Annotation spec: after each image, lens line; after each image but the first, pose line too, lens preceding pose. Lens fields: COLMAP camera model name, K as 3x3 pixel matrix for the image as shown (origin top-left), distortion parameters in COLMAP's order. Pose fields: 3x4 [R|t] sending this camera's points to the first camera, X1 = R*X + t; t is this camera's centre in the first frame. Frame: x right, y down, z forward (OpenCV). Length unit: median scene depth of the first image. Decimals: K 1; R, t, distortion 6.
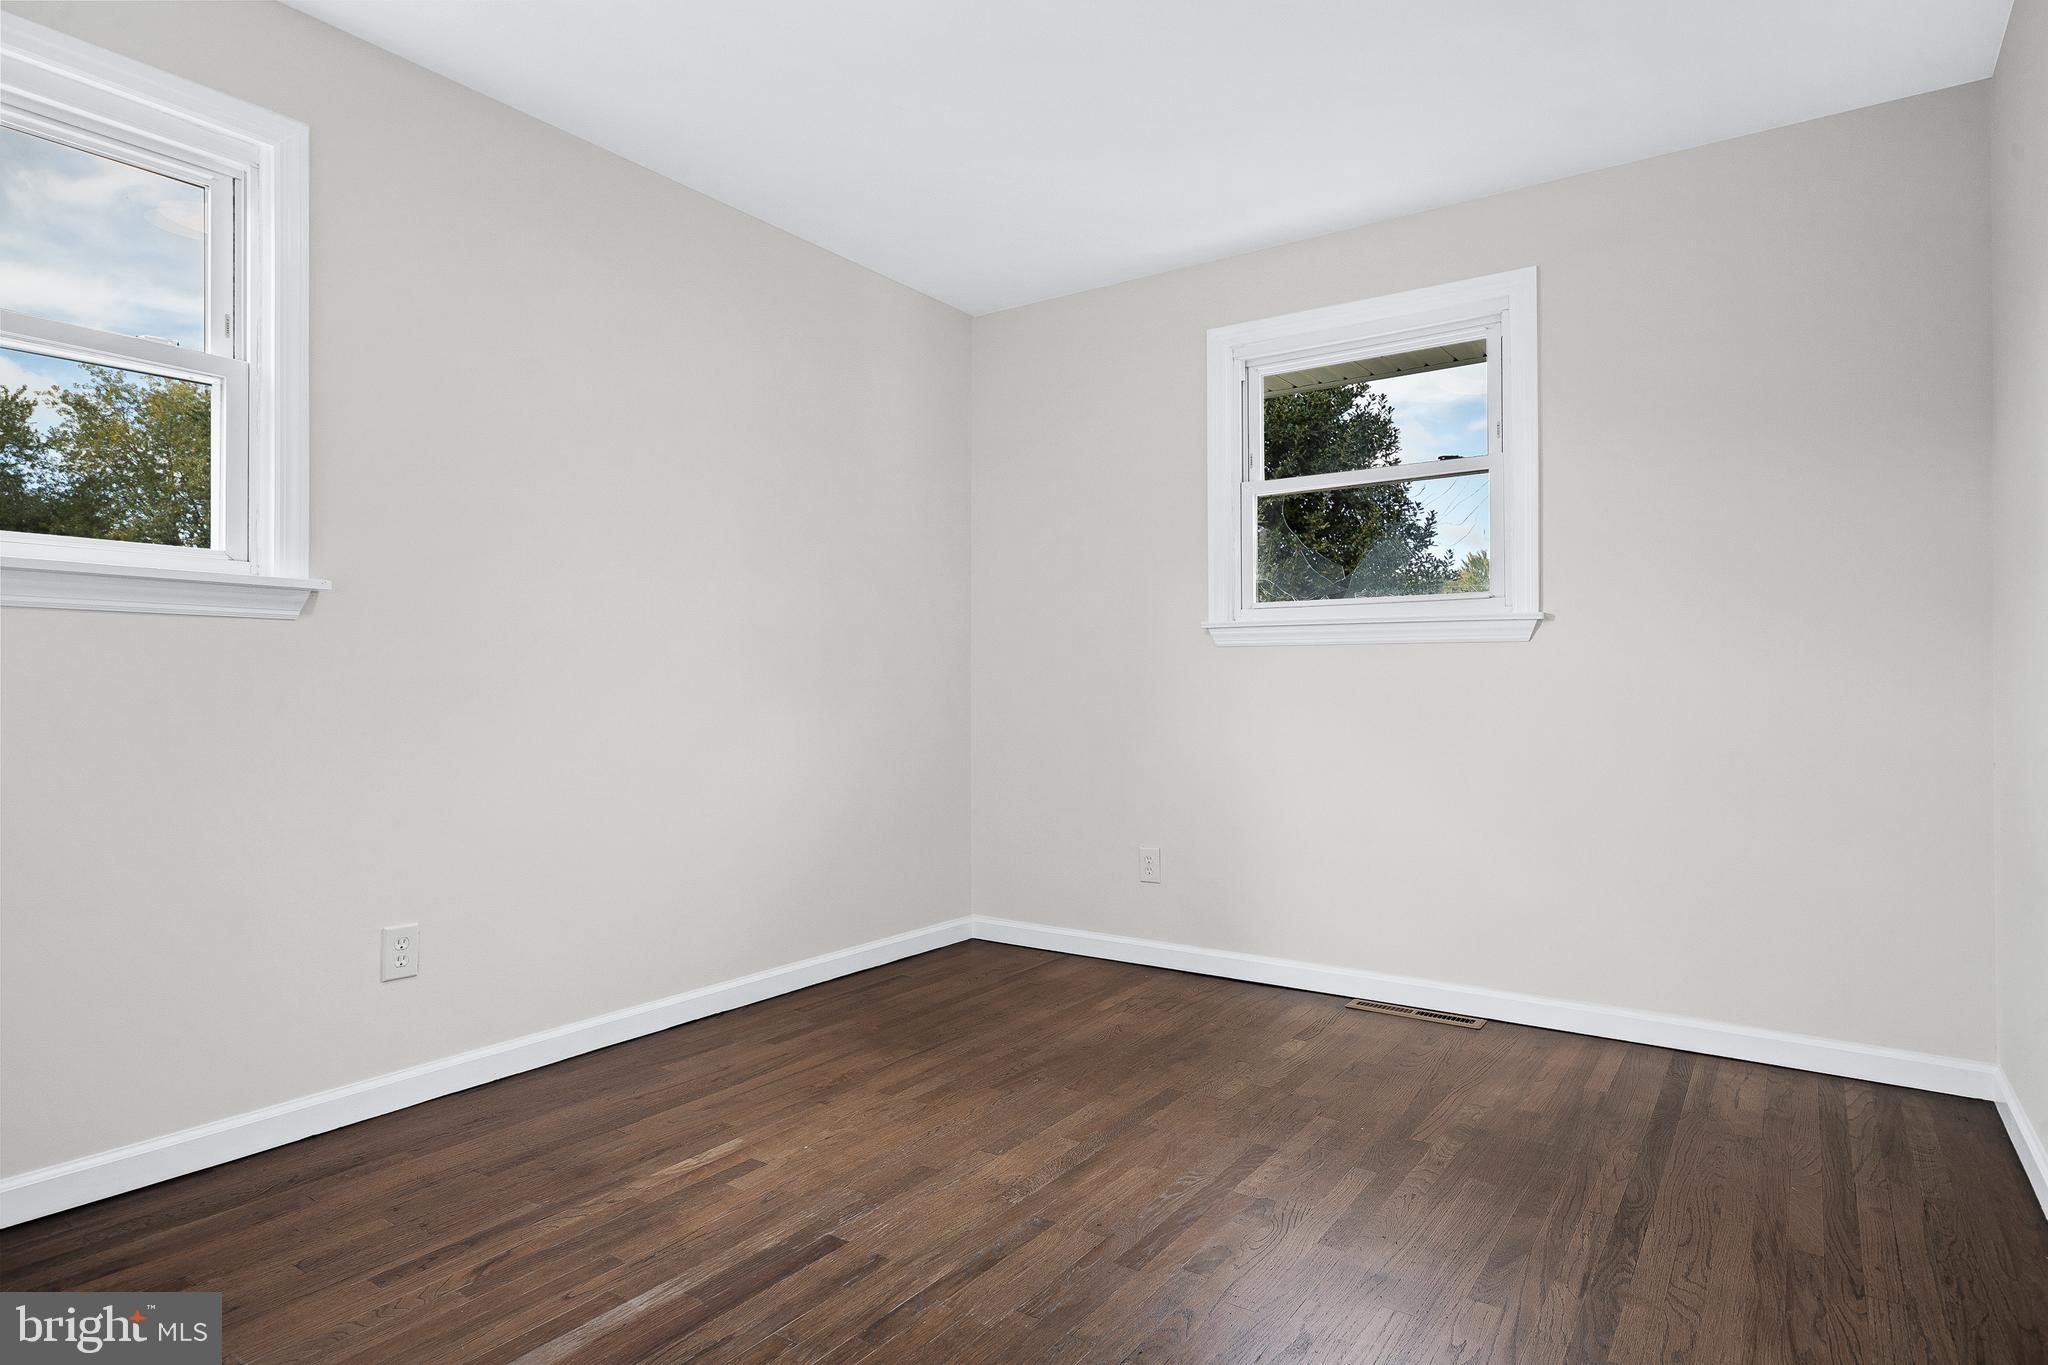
lens RADIAL K [[1134.4, 0, 1024.8], [0, 1134.4, 681.6], [0, 0, 1]] dist [0.006684, 0.005323]
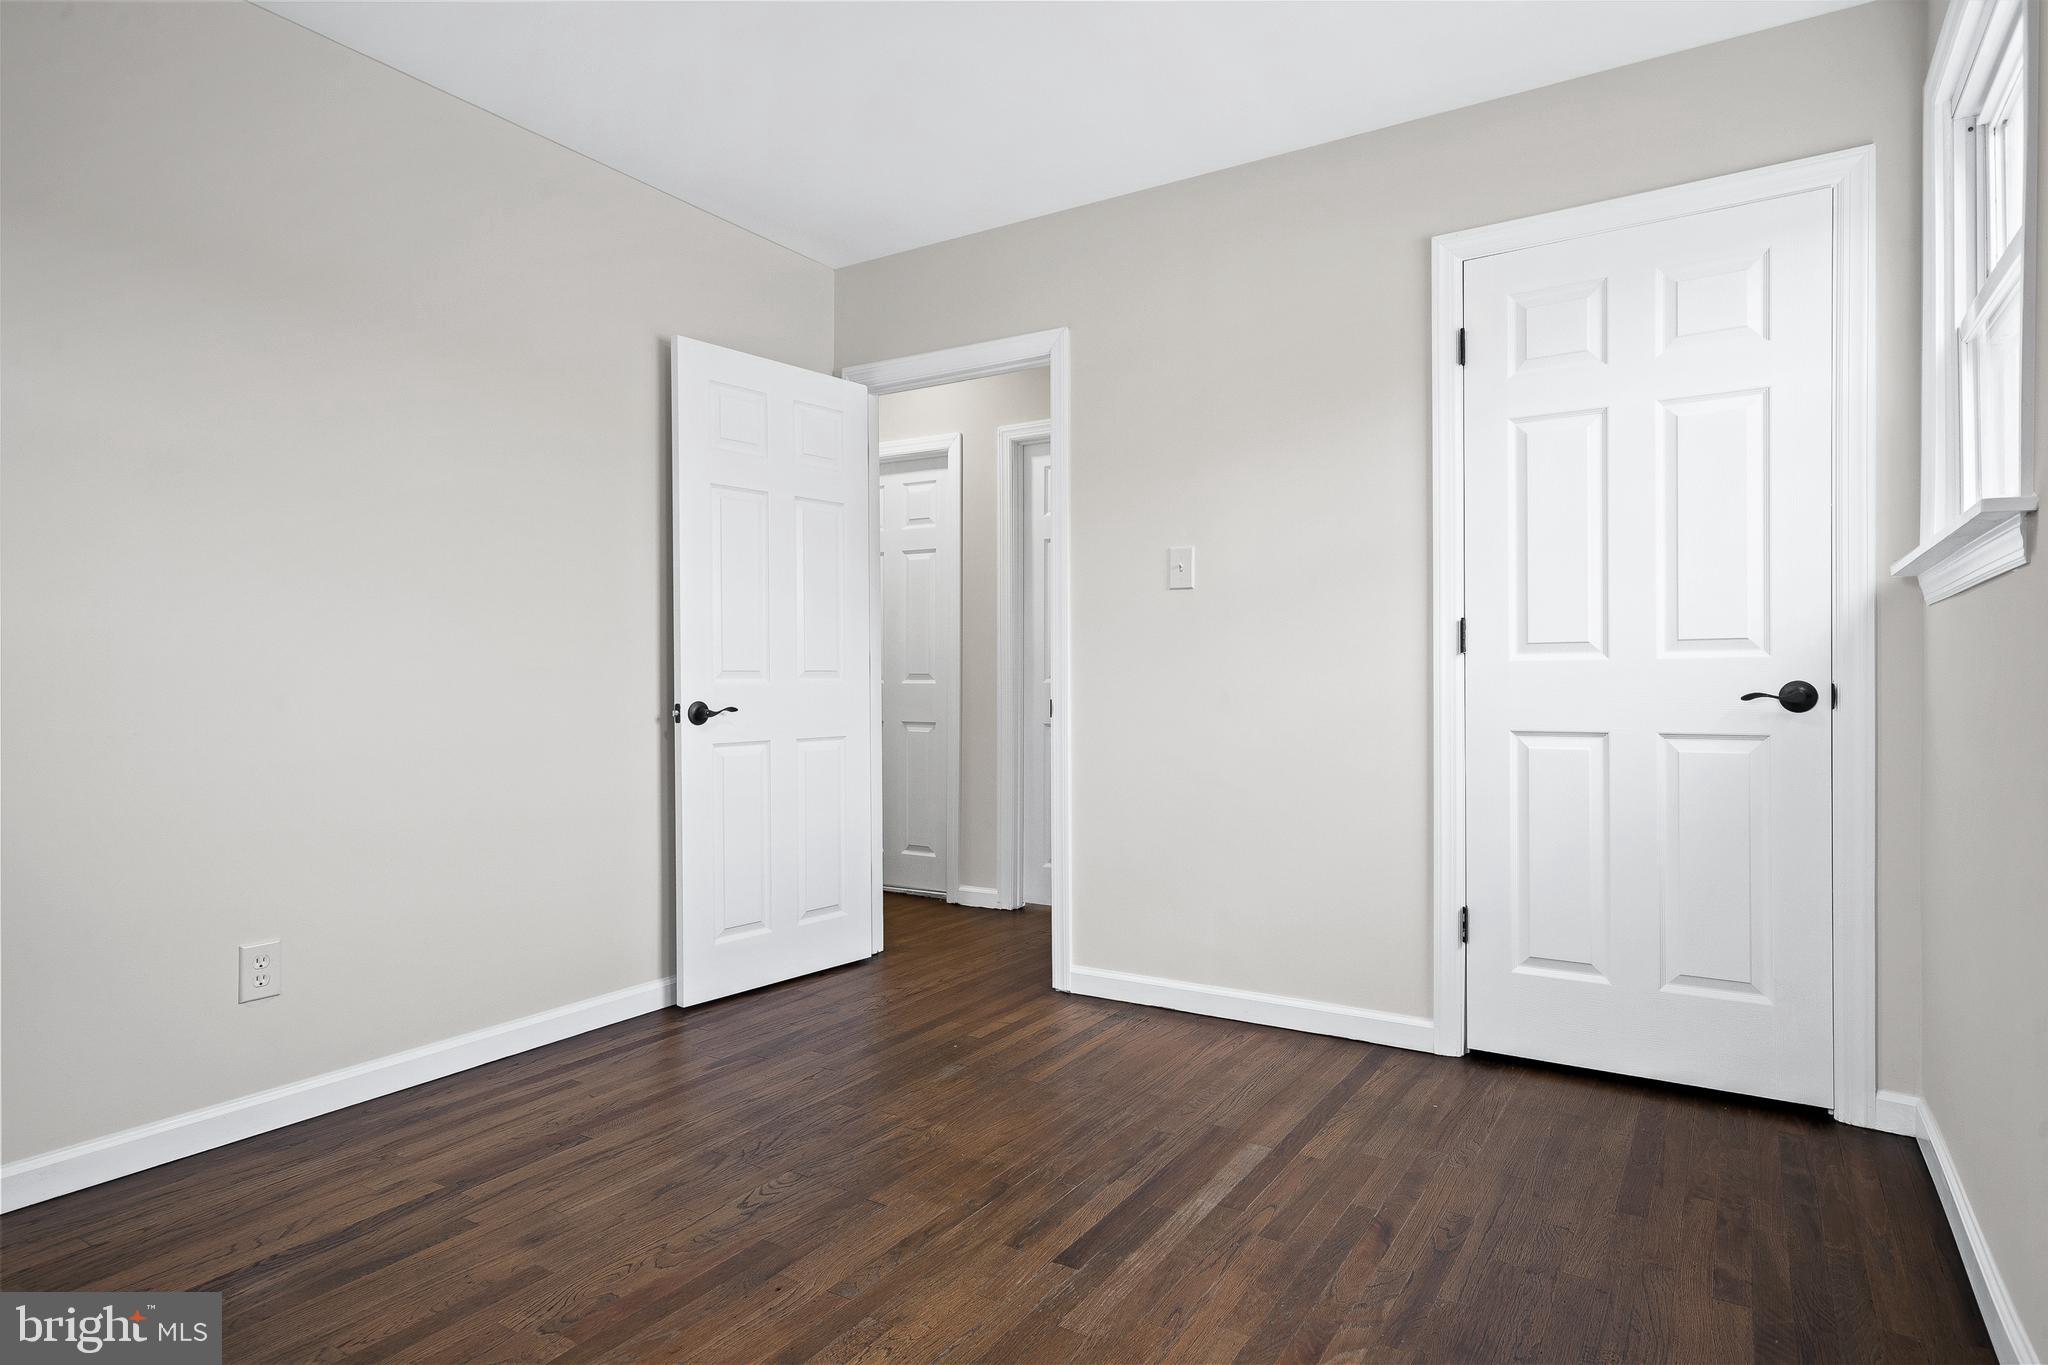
lens RADIAL K [[1134.4, 0, 1021.3], [0, 1134.4, 702.8], [0, 0, 1]] dist [0.006684, 0.005323]
pose [[-0.999349, 0.000955, -0.036060, -0.099985], [0.001206, 0.999975, -0.006935, 0.033813], [0.036052, -0.006974, -0.999326, 2.045426]]
